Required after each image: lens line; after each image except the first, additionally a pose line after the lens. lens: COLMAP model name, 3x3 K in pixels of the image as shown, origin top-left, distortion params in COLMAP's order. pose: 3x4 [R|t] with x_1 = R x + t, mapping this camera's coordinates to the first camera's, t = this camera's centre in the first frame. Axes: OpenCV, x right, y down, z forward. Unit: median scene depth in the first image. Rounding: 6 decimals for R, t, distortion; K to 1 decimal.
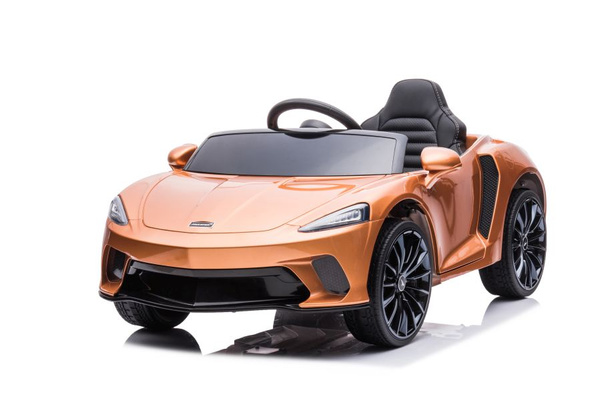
lens RADIAL K [[1400.5, 0, 315.0], [0, 1400.5, 200.0], [0, 0, 1]] dist [0.096170, 0.378983]
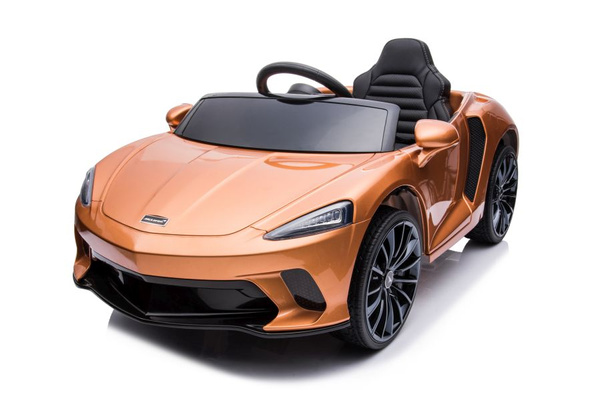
lens RADIAL K [[643.6, 0, 301.1], [0, 643.6, 217.1], [0, 0, 1]] dist [-0.003223, -0.003333]
pose [[0.997894, 0.018926, -0.062036, 0.029414], [-0.006530, 0.980935, 0.194226, -0.056393], [0.064529, -0.193412, 0.978993, 0.577605]]
